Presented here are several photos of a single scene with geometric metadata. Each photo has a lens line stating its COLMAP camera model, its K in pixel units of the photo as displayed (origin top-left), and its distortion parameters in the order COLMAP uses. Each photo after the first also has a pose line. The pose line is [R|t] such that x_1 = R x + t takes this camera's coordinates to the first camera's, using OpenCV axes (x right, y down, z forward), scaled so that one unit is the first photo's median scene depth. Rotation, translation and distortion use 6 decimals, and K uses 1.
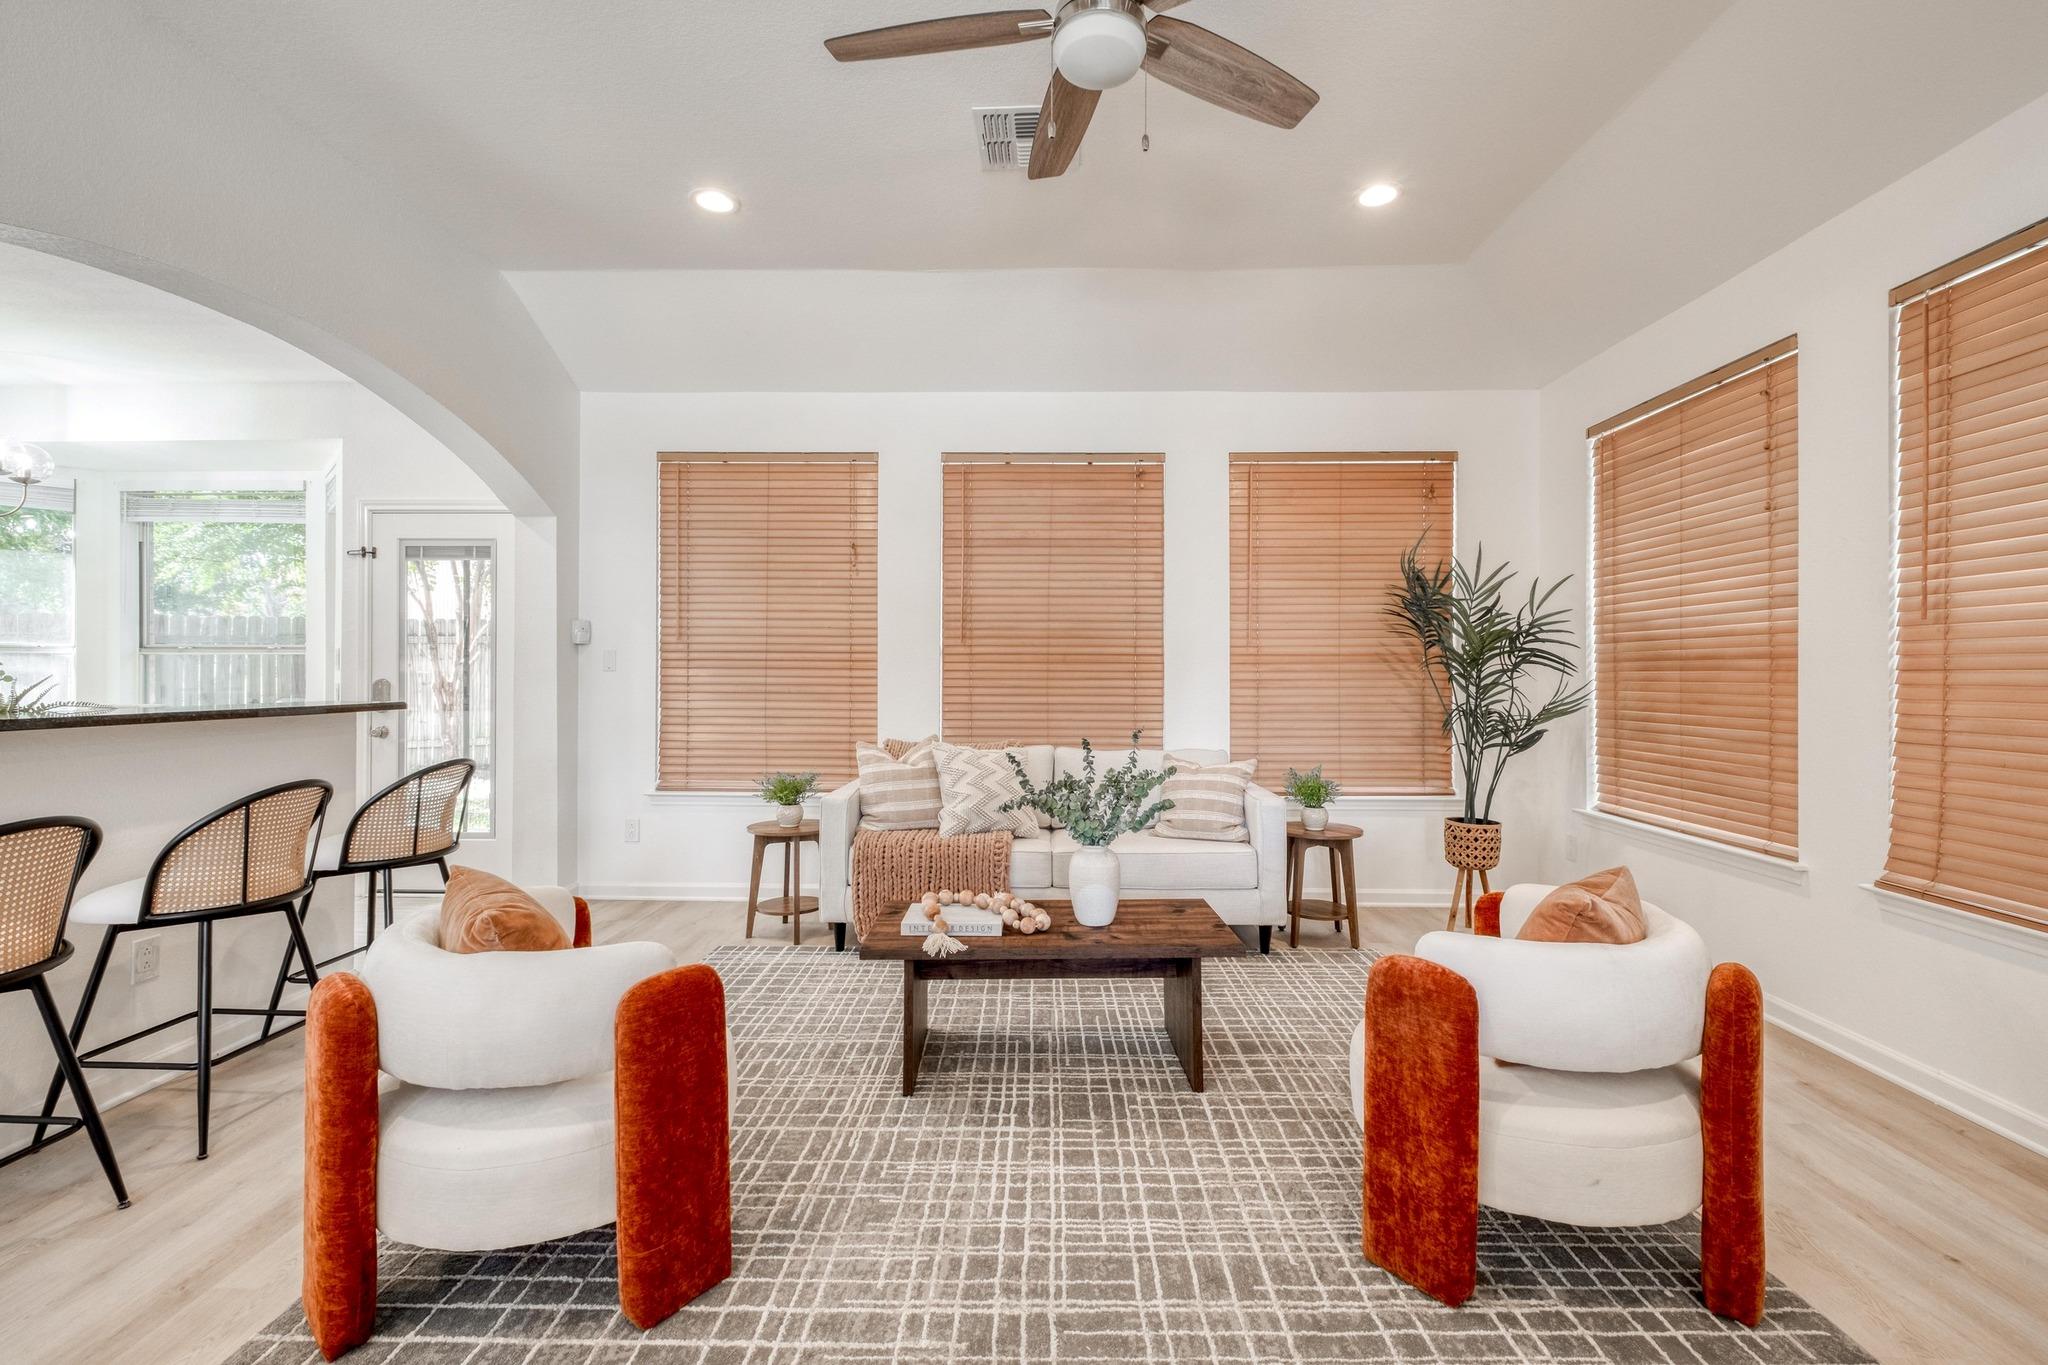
lens RADIAL K [[885.6, 0, 1040.0], [0, 885.6, 674.3], [0, 0, 1]] dist [-0.002250, -0.000618]
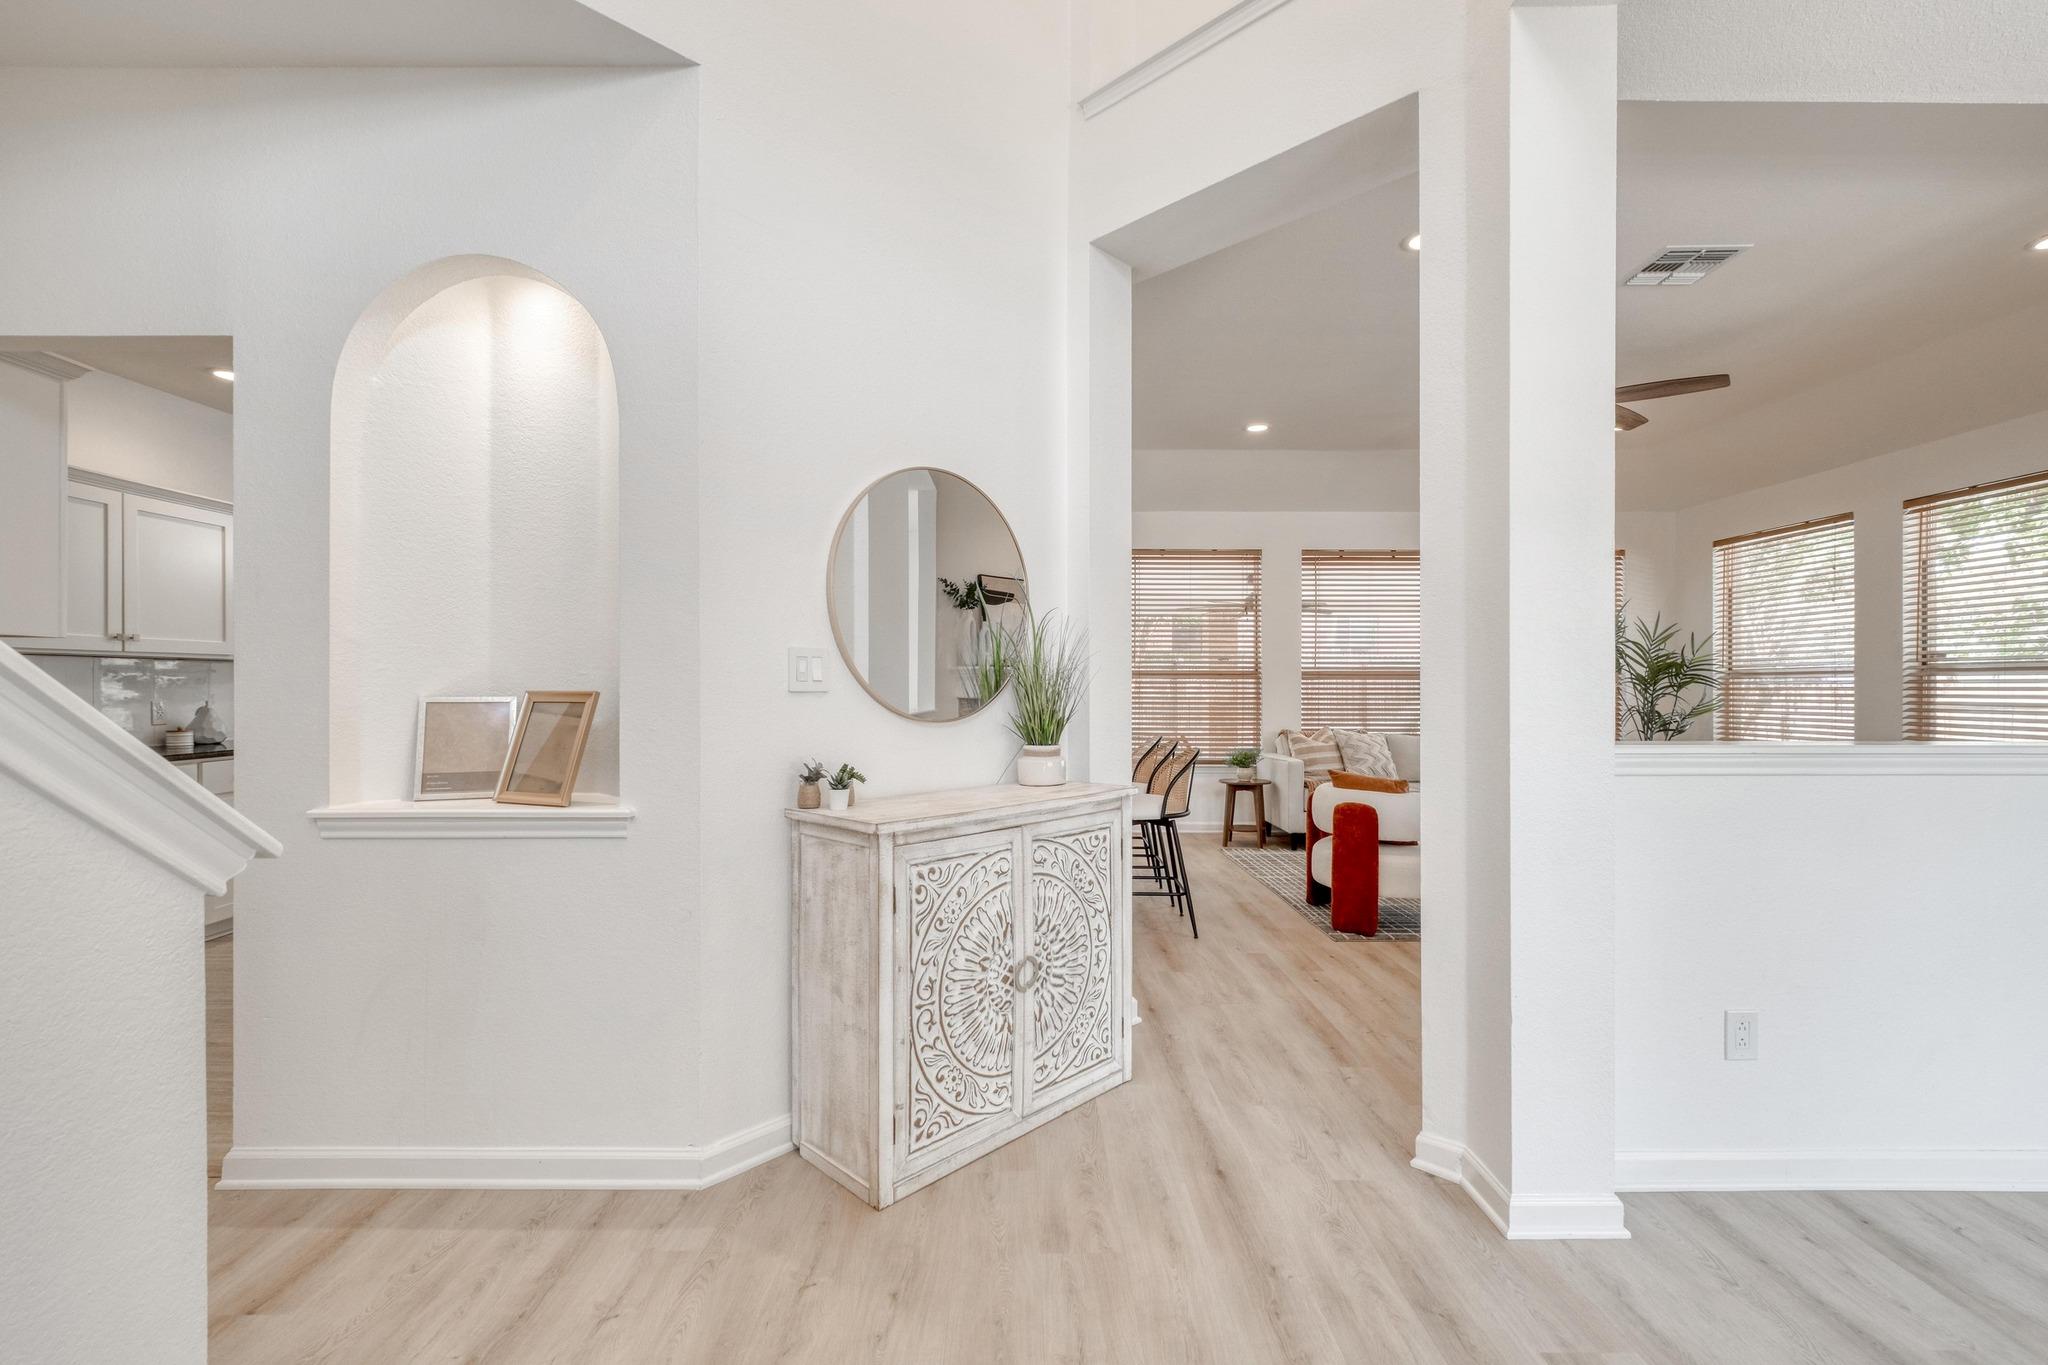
lens RADIAL K [[885.7, 0, 1022.8], [0, 885.7, 689.3], [0, 0, 1]] dist [0.001503, -0.000523]
pose [[0.999877, -0.002836, 0.015429, -0.725024], [0.002857, 0.999995, -0.001299, -0.000712], [-0.015426, 0.001343, 0.999880, -0.667552]]
